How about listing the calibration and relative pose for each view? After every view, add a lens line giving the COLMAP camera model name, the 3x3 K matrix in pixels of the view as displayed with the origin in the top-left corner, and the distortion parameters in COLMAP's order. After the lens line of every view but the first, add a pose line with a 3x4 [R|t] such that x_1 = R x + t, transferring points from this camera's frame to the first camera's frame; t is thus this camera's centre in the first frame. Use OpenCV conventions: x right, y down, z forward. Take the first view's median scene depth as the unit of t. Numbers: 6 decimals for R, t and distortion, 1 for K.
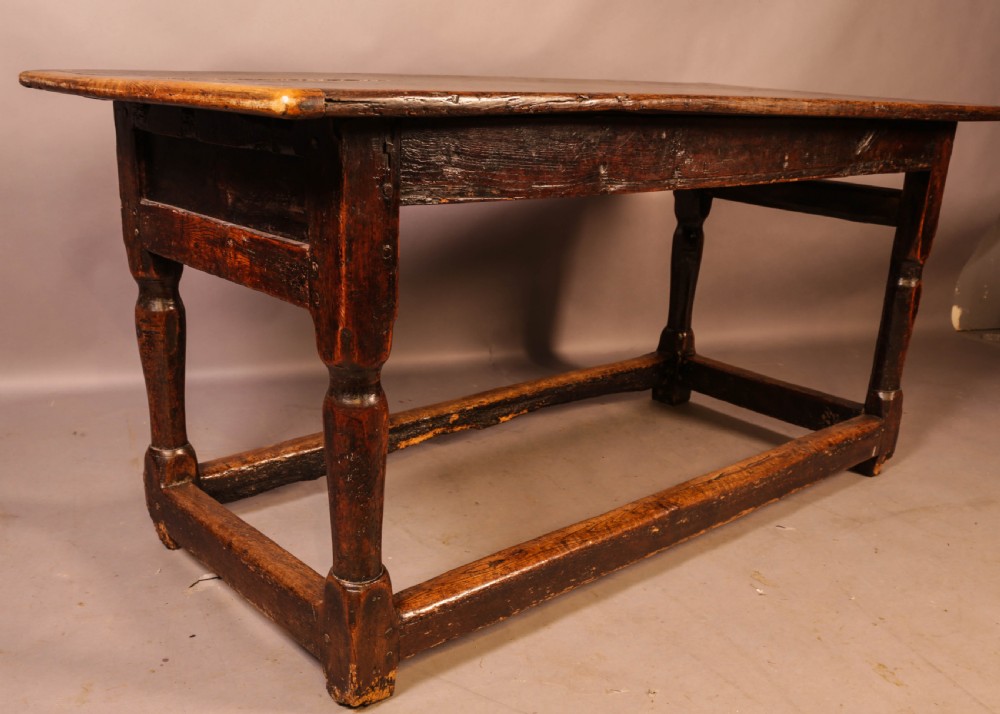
lens RADIAL K [[994.5, 0, 465.2], [0, 994.5, 402.1], [0, 0, 1]] dist [-0.074724, 0.100105]
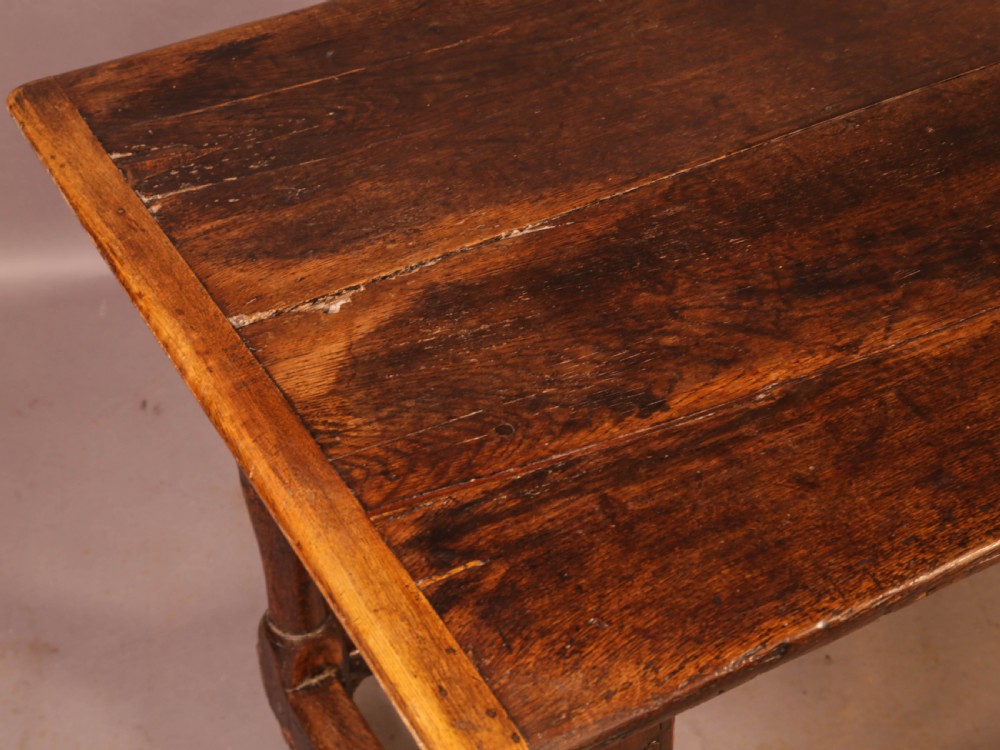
lens RADIAL K [[1858.3, 0, 500.0], [0, 1858.3, 375.0], [0, 0, 1]] dist [0.184723, 0.133189]
pose [[0.979909, 0.089907, -0.178031, 0.006023], [-0.021181, 0.934495, 0.355346, -0.531542], [0.198317, -0.344436, 0.917624, 0.049267]]
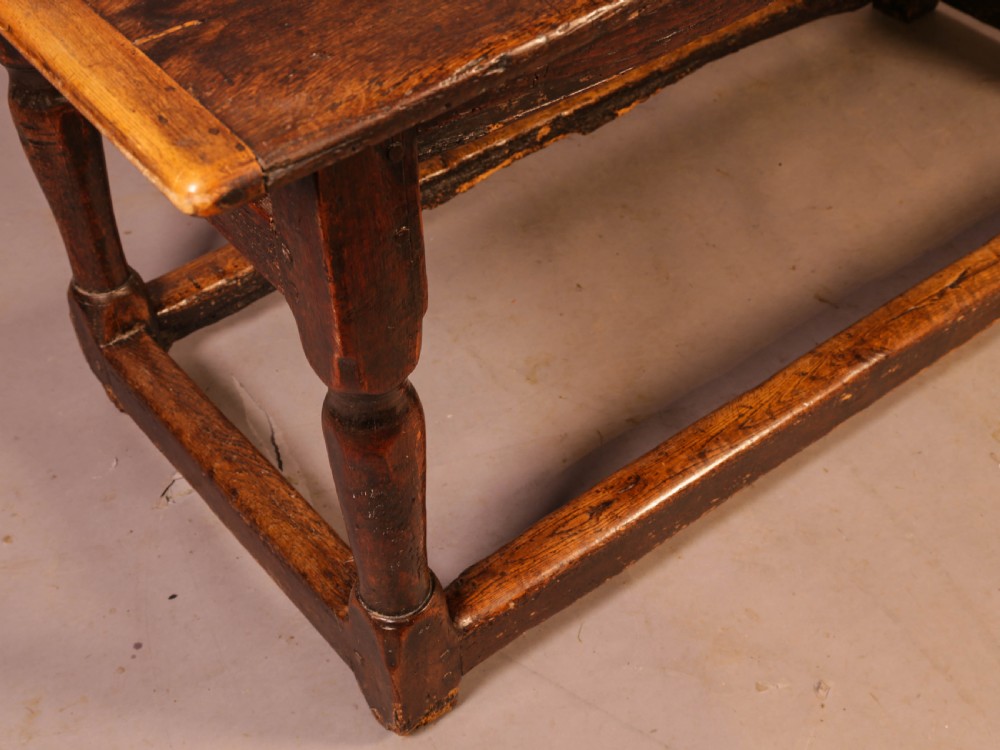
lens RADIAL K [[1448.5, 0, 500.0], [0, 1448.5, 375.0], [0, 0, 1]] dist [0.091916, 0.035361]
pose [[0.997882, -0.010550, -0.064189, 0.025663], [0.037009, 0.903568, 0.426843, -0.324417], [0.053496, -0.428314, 0.902045, 0.127310]]
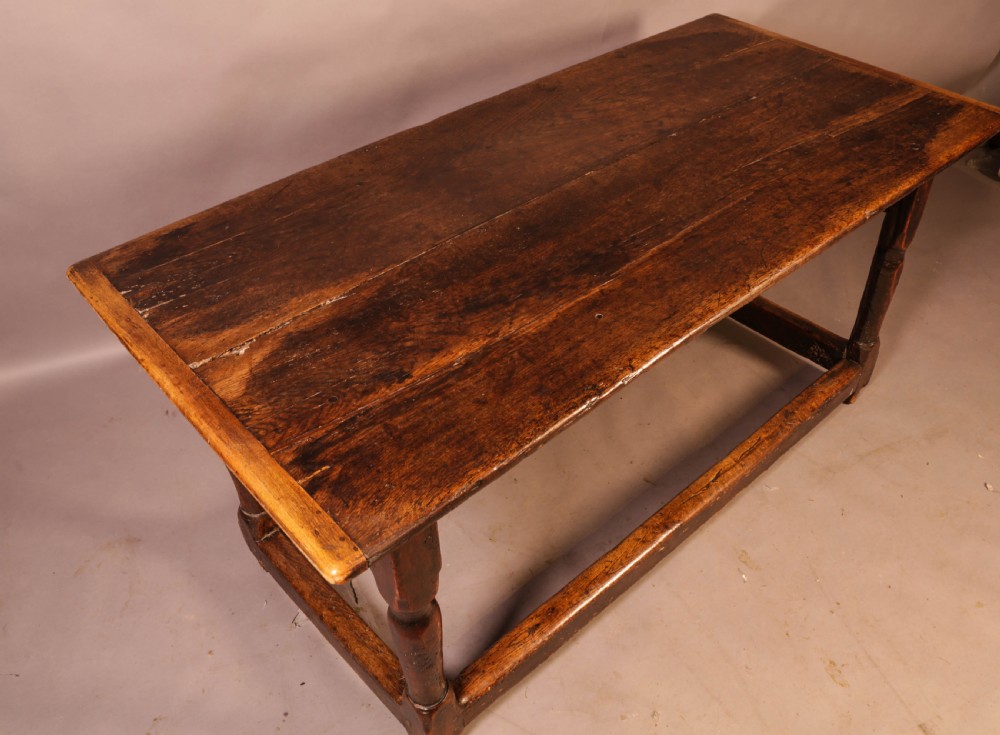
lens RADIAL K [[890.0, 0, 519.8], [0, 890.0, 344.6], [0, 0, 1]] dist [-0.100872, 0.088286]
pose [[0.998249, -0.059055, 0.003342, 0.028868], [0.054273, 0.936953, 0.345216, -0.527190], [-0.023518, -0.344431, 0.938517, 0.064676]]
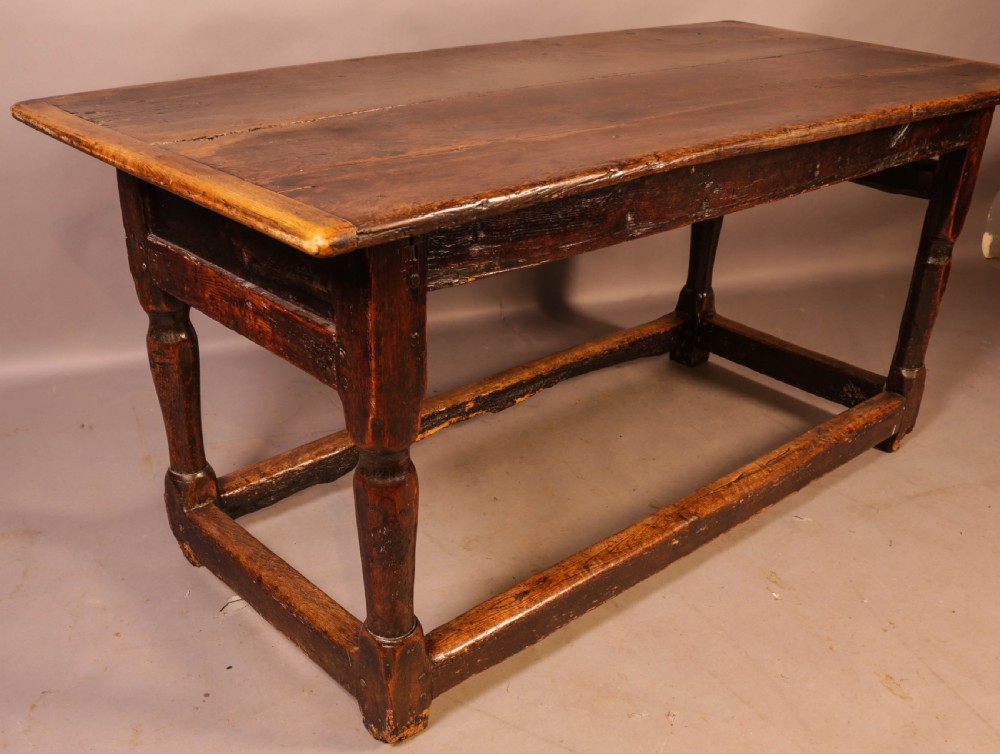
lens RADIAL K [[1055.0, 0, 468.1], [0, 1055.0, 464.7], [0, 0, 1]] dist [-0.102656, 0.097402]
pose [[0.999780, -0.020668, 0.003611, -0.023408], [0.019641, 0.982476, 0.185353, -0.160849], [-0.007379, -0.185241, 0.982665, -0.040751]]
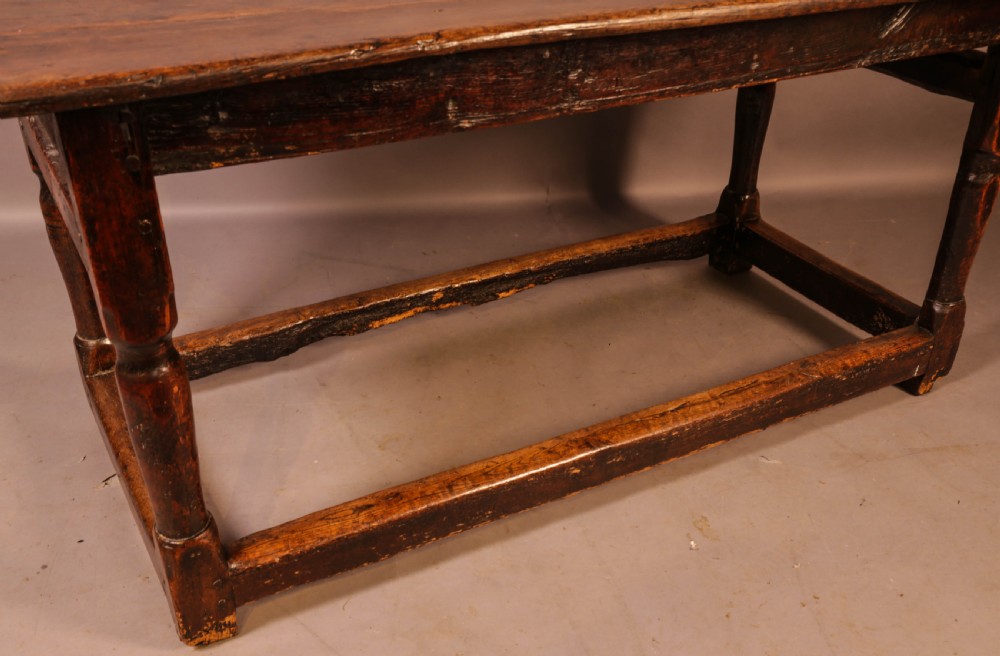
lens RADIAL K [[1033.7, 0, 498.4], [0, 1033.7, 376.8], [0, 0, 1]] dist [-0.036975, 0.097775]
pose [[0.979143, 0.090939, -0.181685, 0.304605], [-0.048067, 0.972535, 0.227740, -0.179492], [0.197405, -0.214256, 0.956622, 0.097110]]
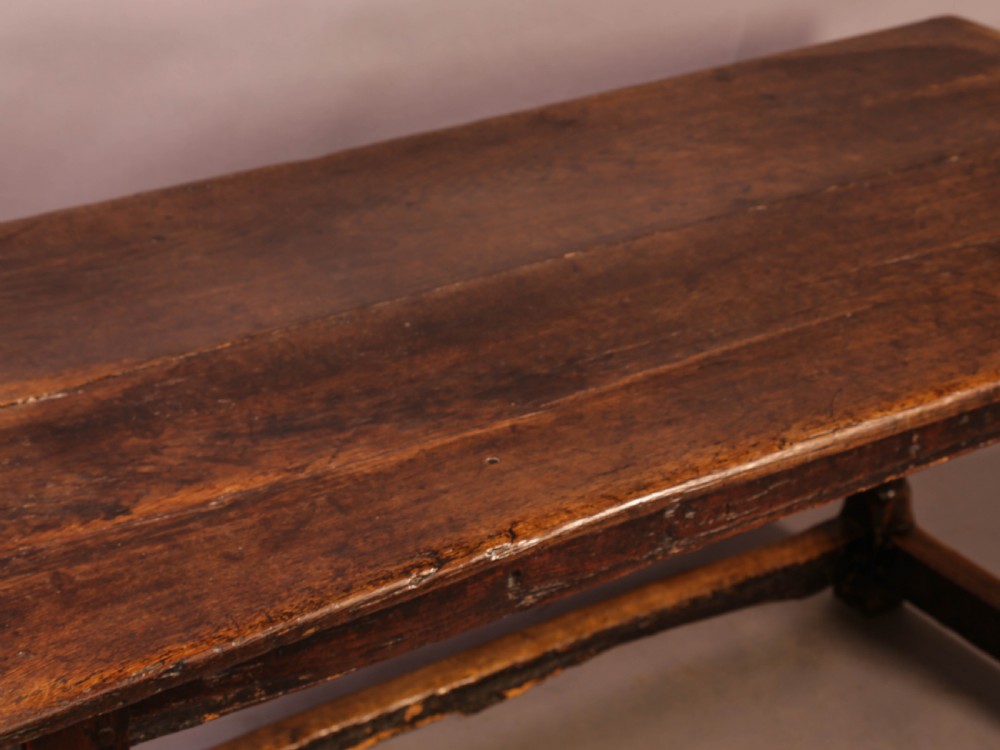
lens RADIAL K [[2075.7, 0, 500.0], [0, 2075.7, 375.0], [0, 0, 1]] dist [0.267594, -0.091810]
pose [[0.992417, 0.026980, -0.119919, 0.238984], [-0.011523, 0.991737, 0.127767, -0.445654], [0.122375, -0.125417, 0.984528, -0.211923]]
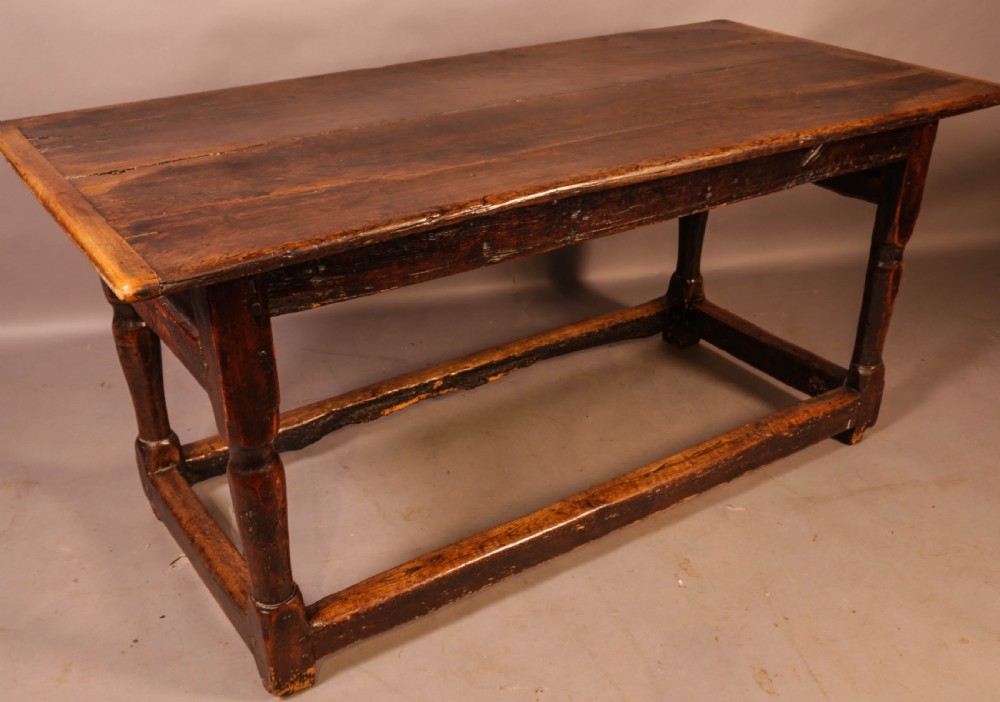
lens RADIAL K [[1048.3, 0, 498.6], [0, 1048.3, 376.0], [0, 0, 1]] dist [-0.034157, 0.107352]
pose [[0.993255, 0.023939, -0.113449, 0.242813], [-0.004824, 0.986139, 0.165853, -0.241255], [0.115847, -0.164187, 0.979603, -0.124430]]
